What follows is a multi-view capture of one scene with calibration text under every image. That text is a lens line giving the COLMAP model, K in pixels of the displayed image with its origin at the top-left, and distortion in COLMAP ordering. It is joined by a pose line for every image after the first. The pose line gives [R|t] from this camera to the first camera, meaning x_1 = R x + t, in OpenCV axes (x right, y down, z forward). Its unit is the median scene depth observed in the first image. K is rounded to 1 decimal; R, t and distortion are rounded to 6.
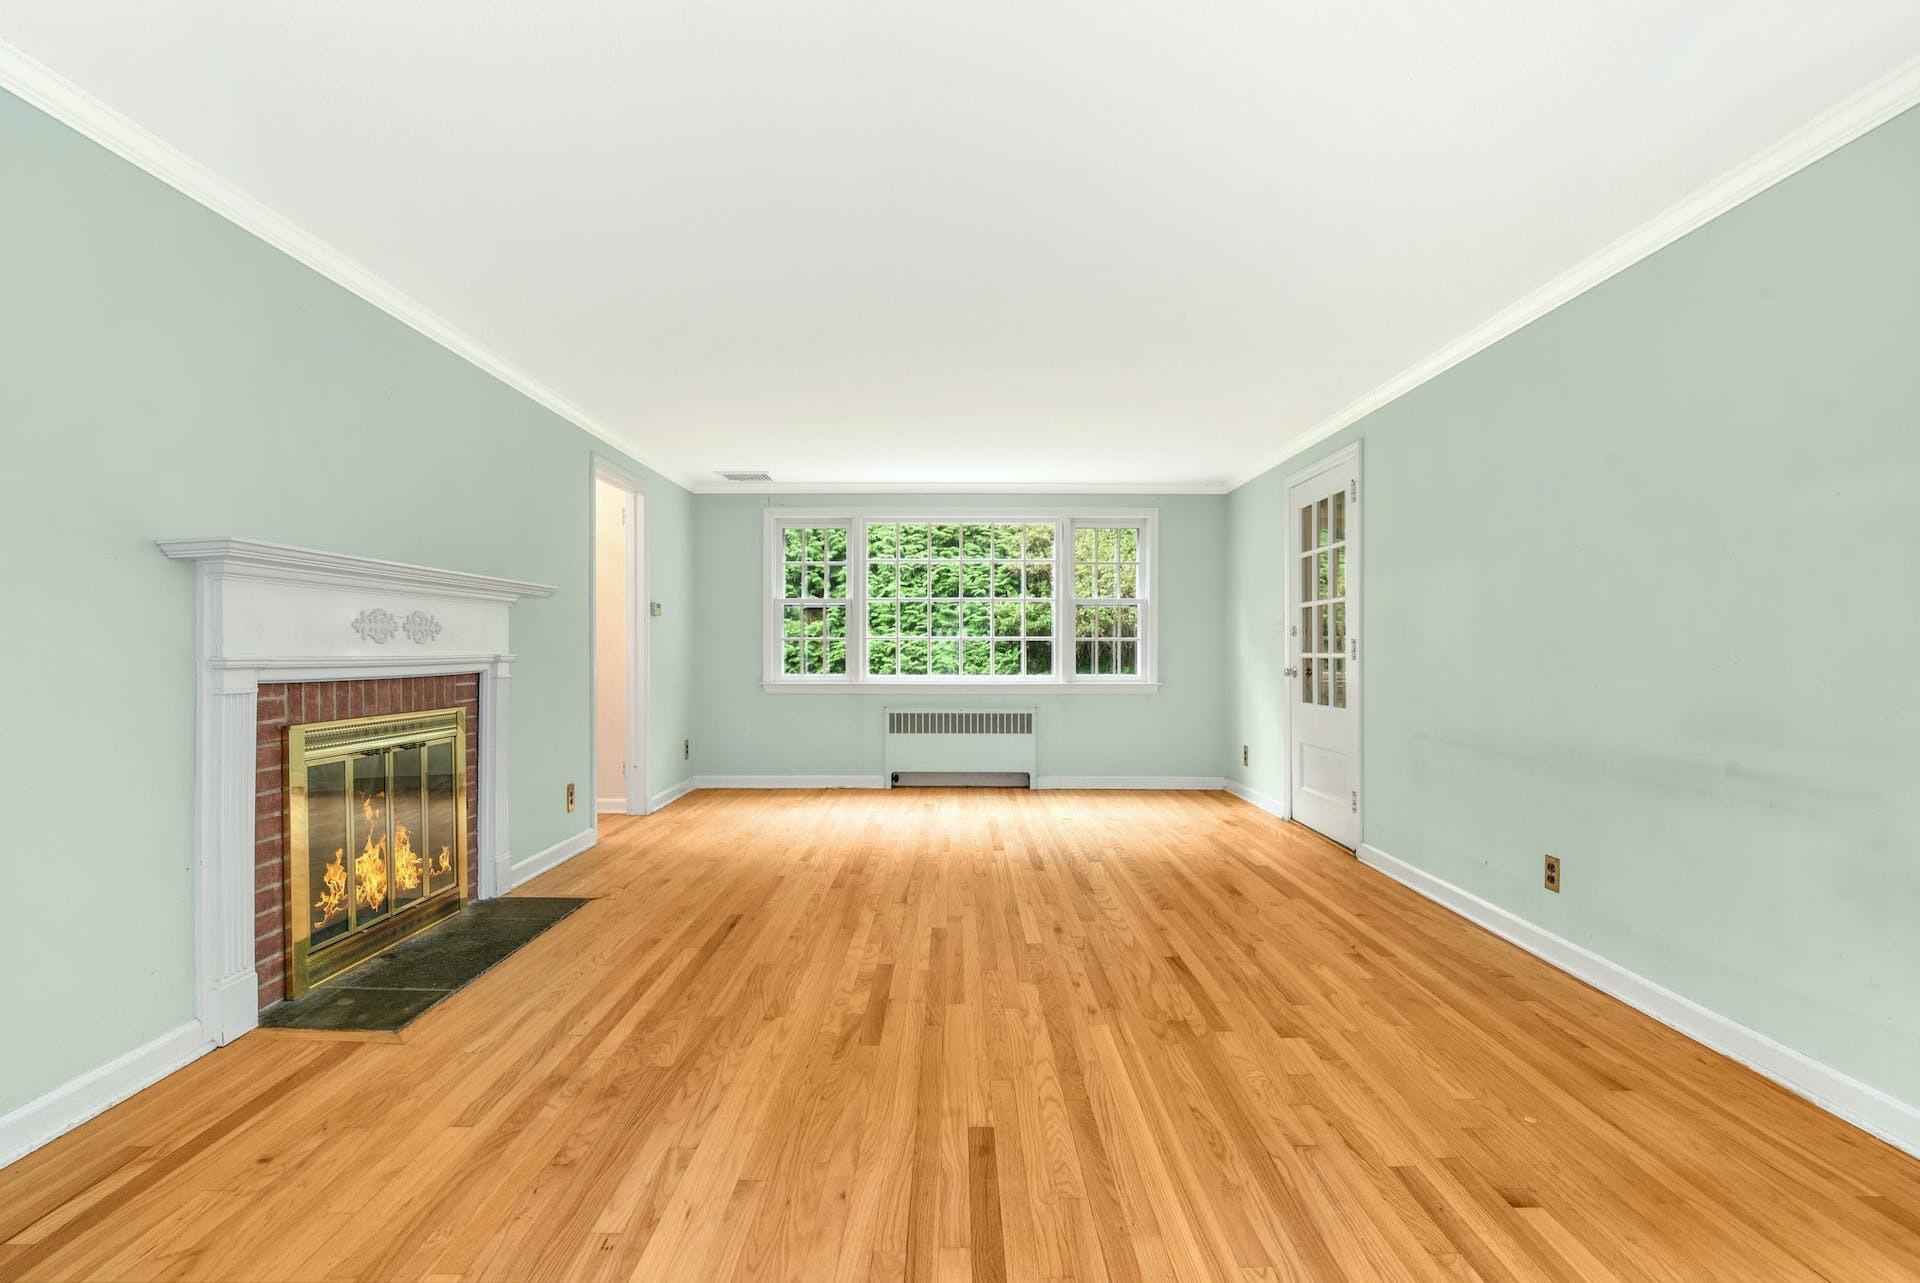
lens RADIAL K [[912.6, 0, 950.2], [0, 912.6, 655.3], [0, 0, 1]] dist [-0.010708, -0.000705]
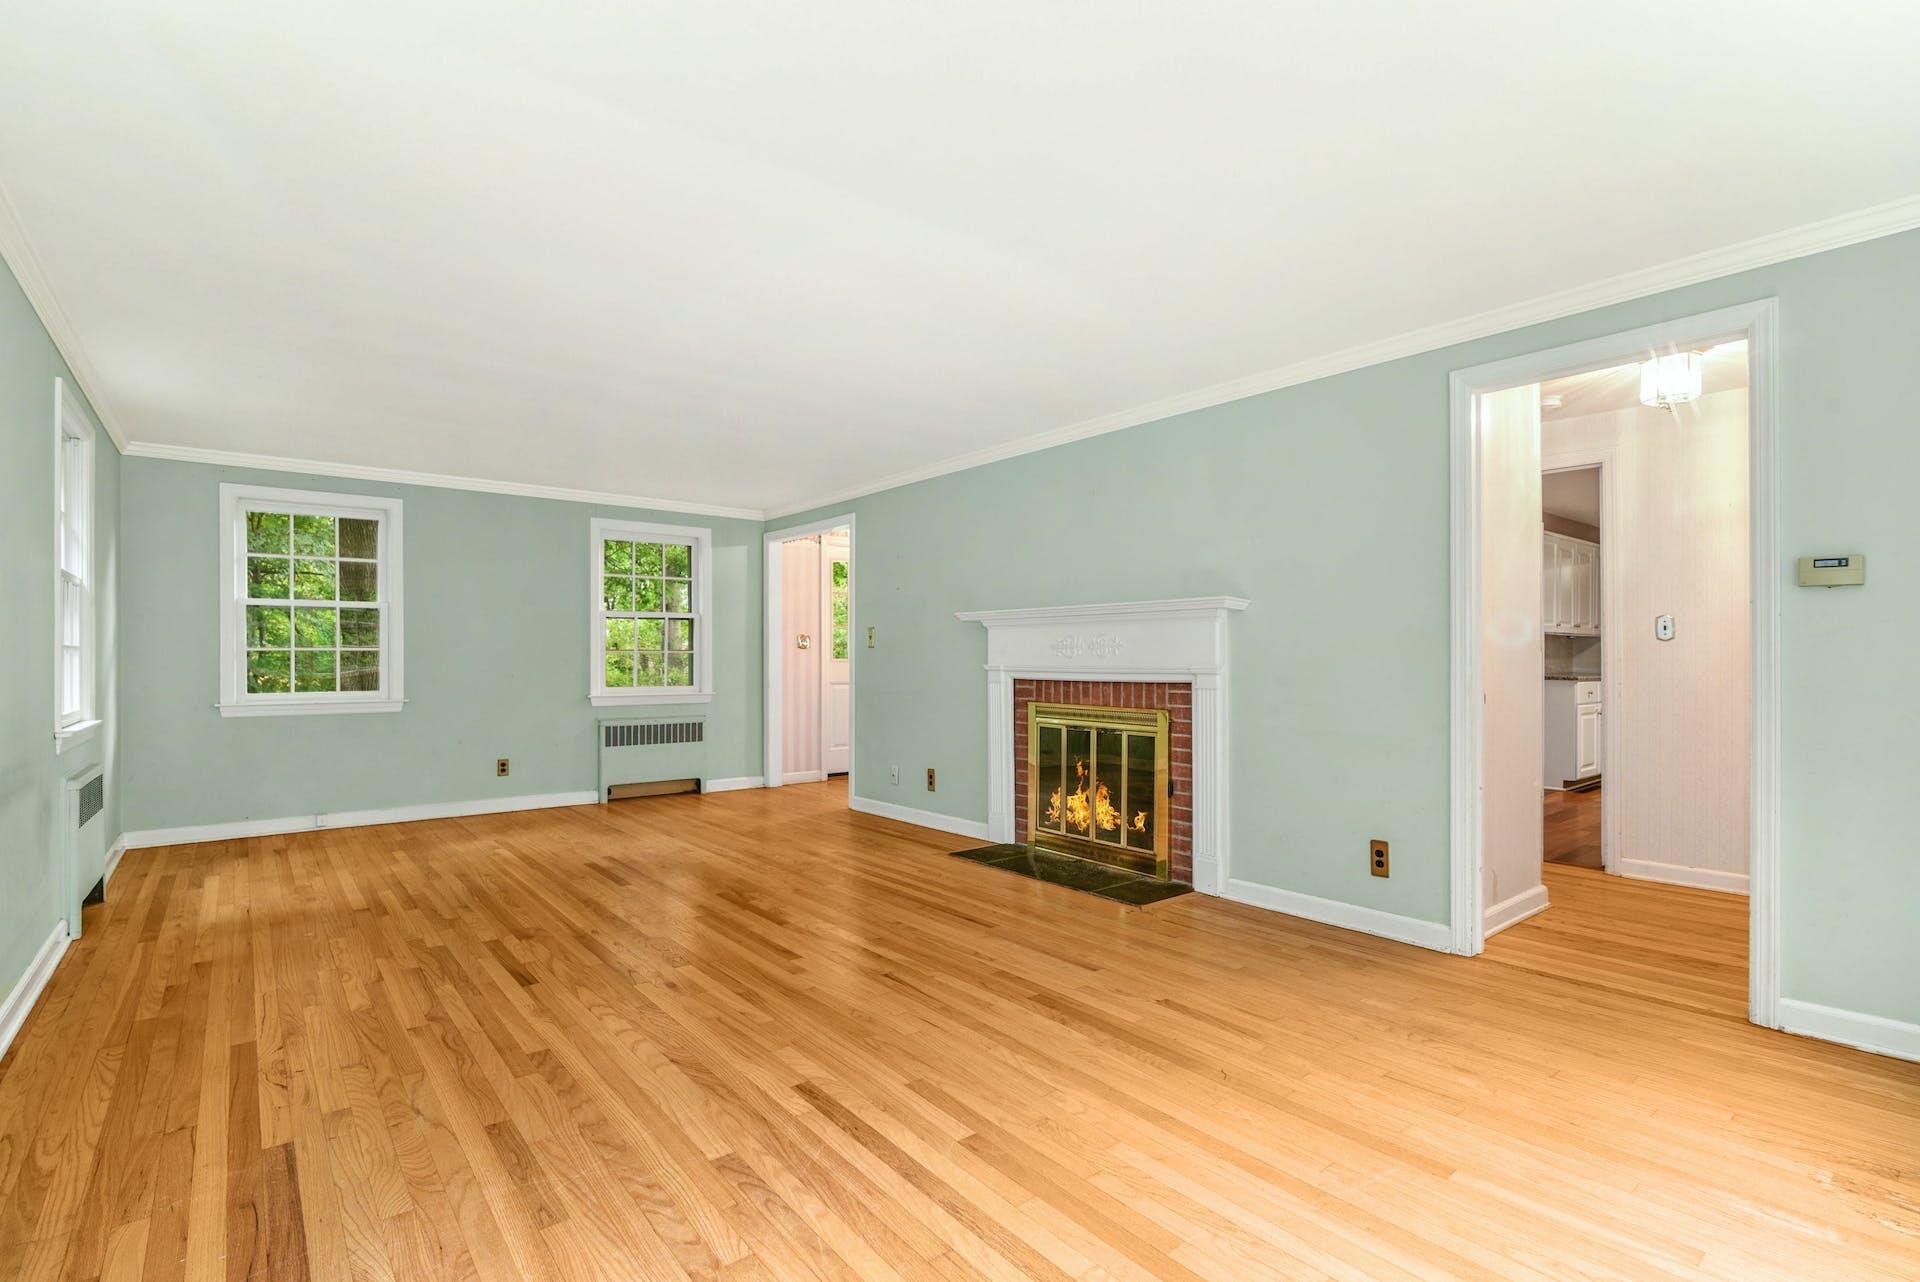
lens RADIAL K [[912.6, 0, 950.2], [0, 912.6, 654.8], [0, 0, 1]] dist [-0.010708, -0.000705]
pose [[-0.784226, -0.005780, -0.620449, 0.531185], [-0.004953, 0.999983, -0.003055, -0.013281], [0.620456, 0.000677, -0.784241, 2.181511]]
